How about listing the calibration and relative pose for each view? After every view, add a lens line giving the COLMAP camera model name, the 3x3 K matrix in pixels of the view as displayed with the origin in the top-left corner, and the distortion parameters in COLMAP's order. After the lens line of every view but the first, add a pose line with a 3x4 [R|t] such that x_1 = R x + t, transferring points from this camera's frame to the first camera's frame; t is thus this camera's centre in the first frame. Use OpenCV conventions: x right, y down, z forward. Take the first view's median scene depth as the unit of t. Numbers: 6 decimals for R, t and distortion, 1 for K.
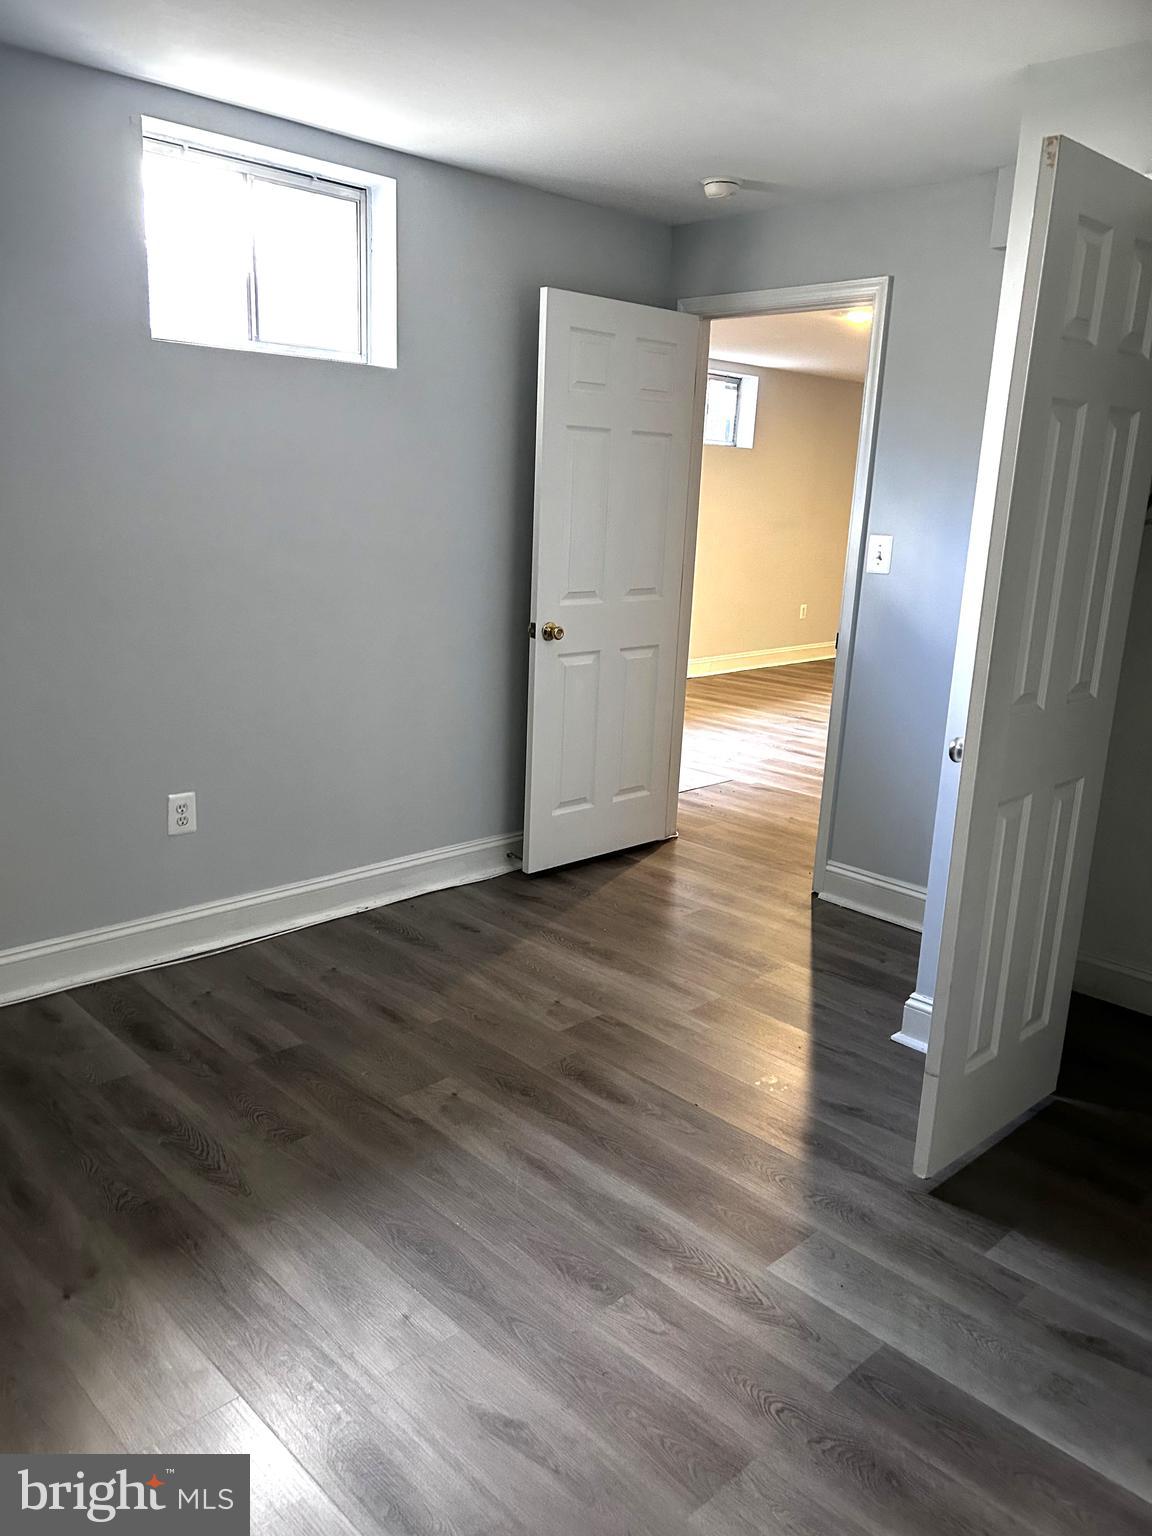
lens RADIAL K [[1163.3, 0, 580.9], [0, 1163.3, 769.4], [0, 0, 1]] dist [0.065960, -0.086161]
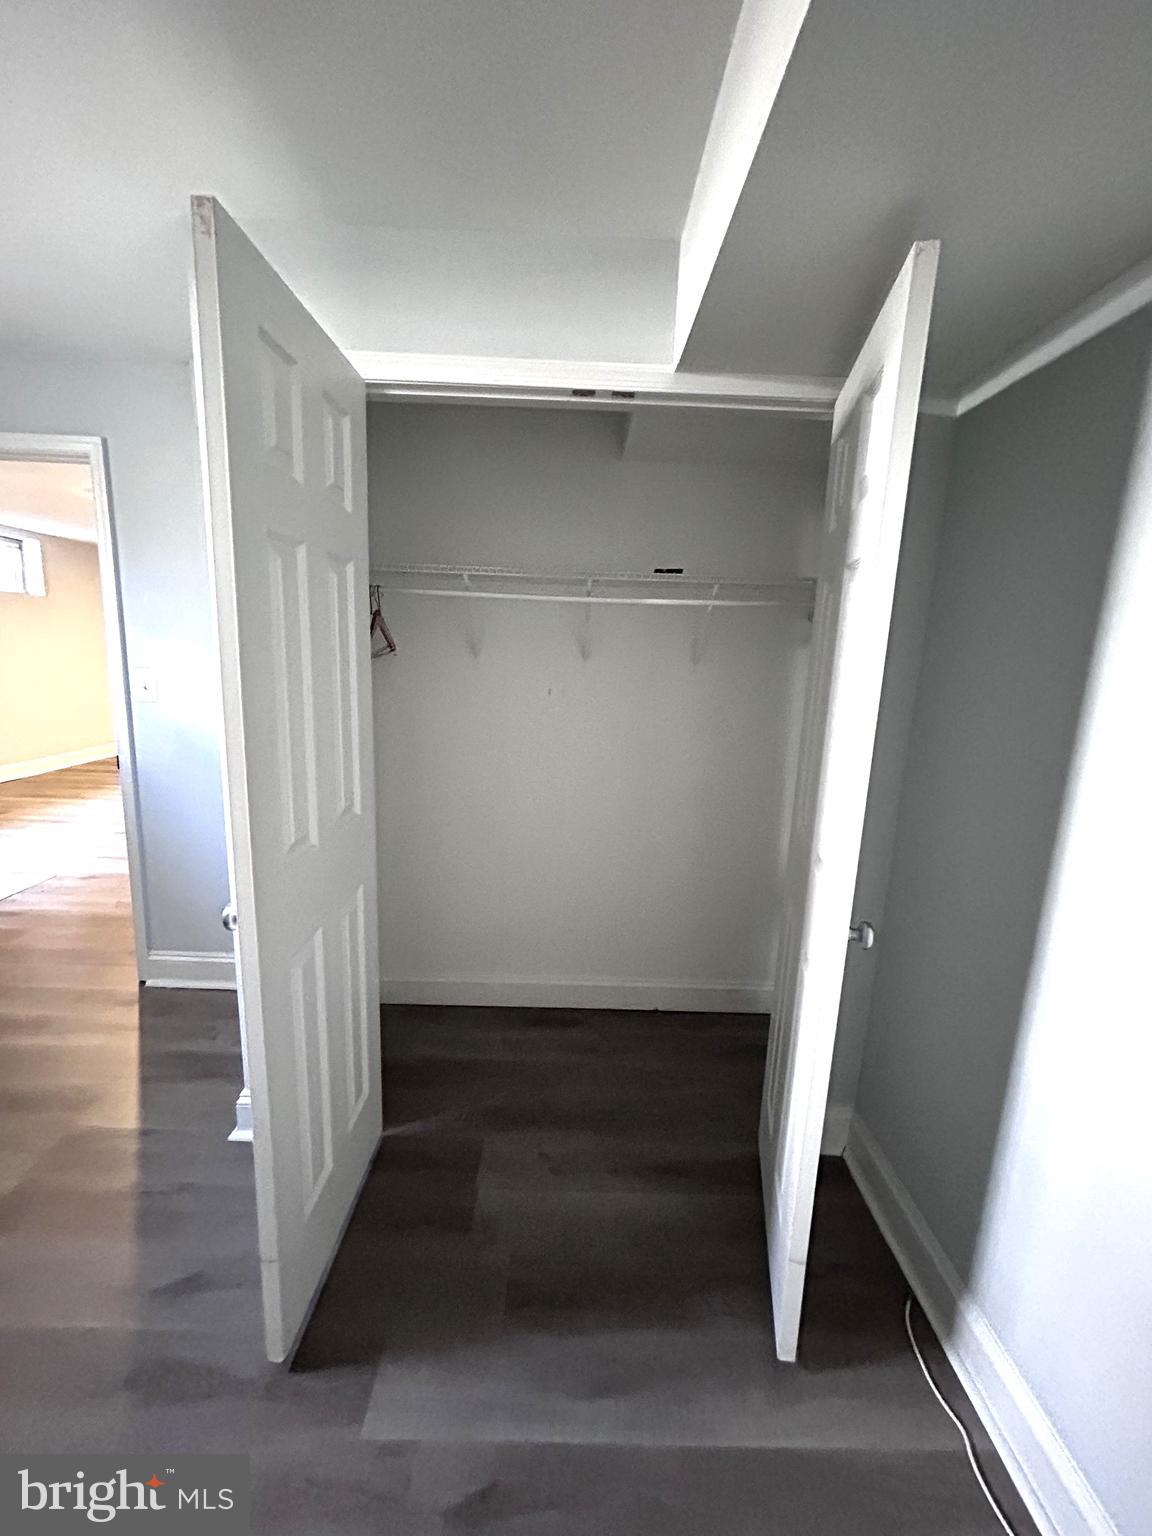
lens RADIAL K [[620.6, 0, 585.9], [0, 620.6, 771.4], [0, 0, 1]] dist [-0.003412, 0.000004]
pose [[0.691921, -0.150921, 0.706023, 0.150460], [0.159033, 0.985748, 0.054858, -0.086383], [-0.704240, 0.074324, 0.706061, 0.366261]]
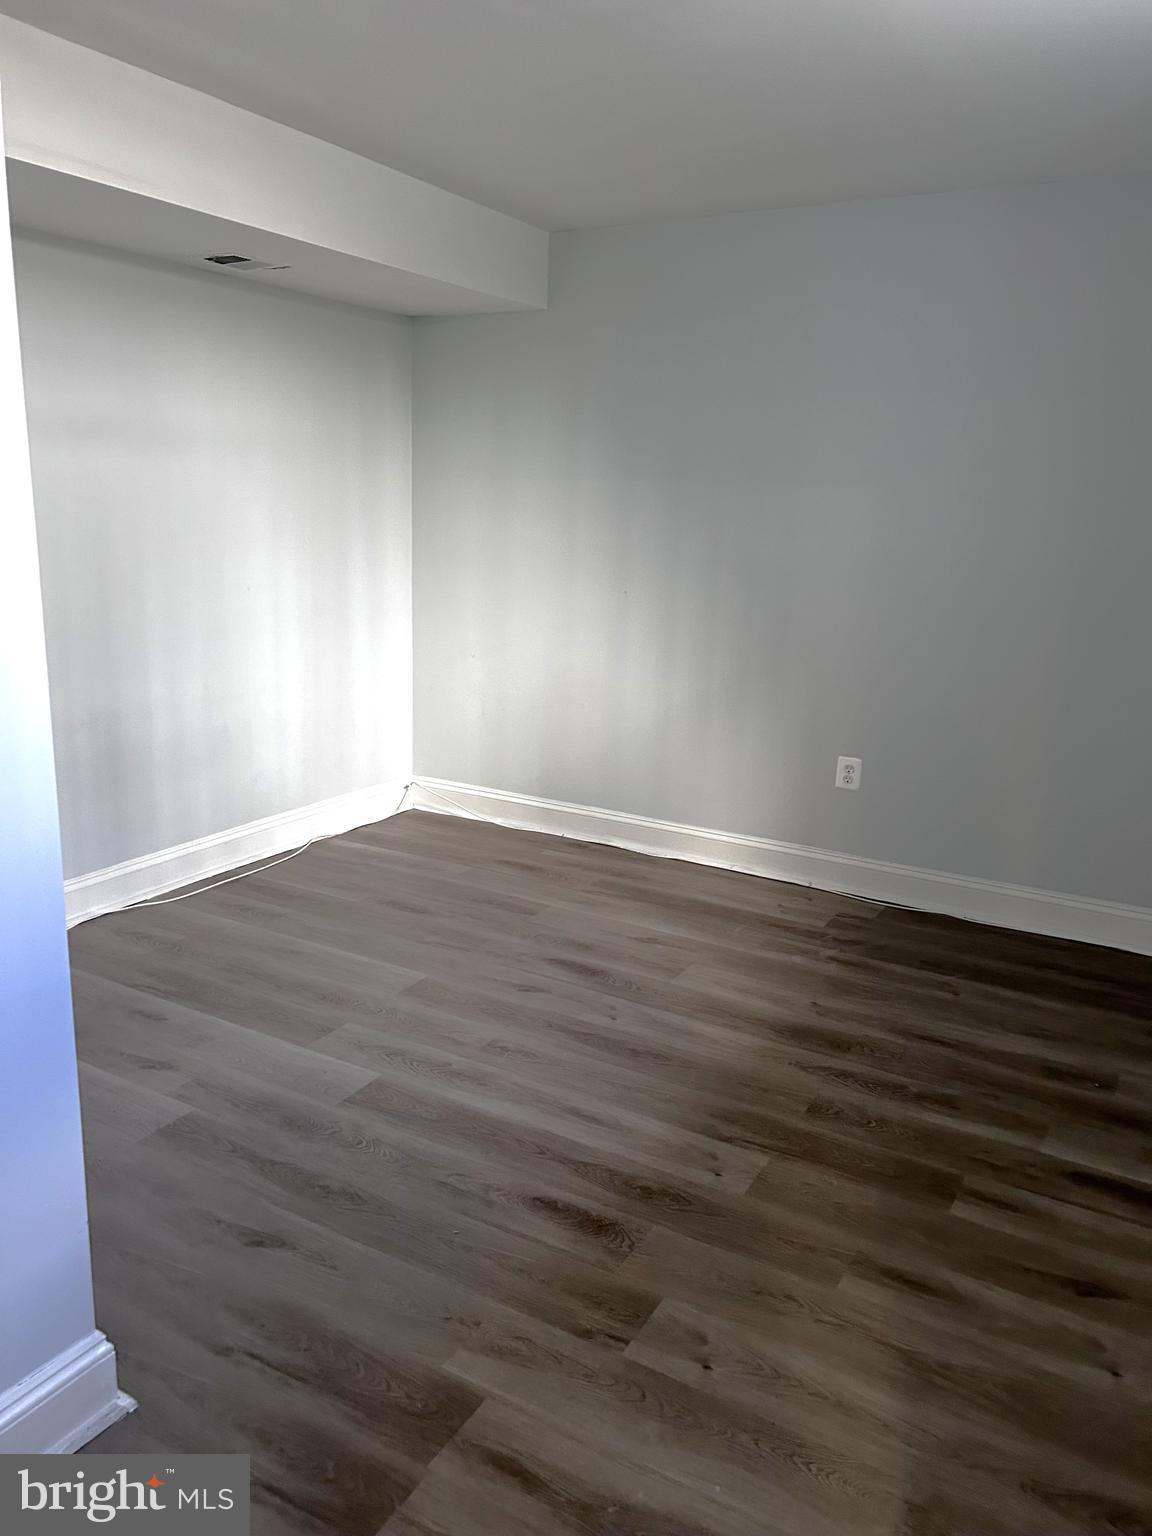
lens RADIAL K [[1163.3, 0, 580.9], [0, 1163.3, 769.4], [0, 0, 1]] dist [0.065960, -0.086161]
pose [[-0.960805, -0.000550, -0.277225, 0.230630], [-0.126694, 0.890333, 0.437328, -0.360563], [0.246582, 0.455309, -0.855506, 1.518078]]
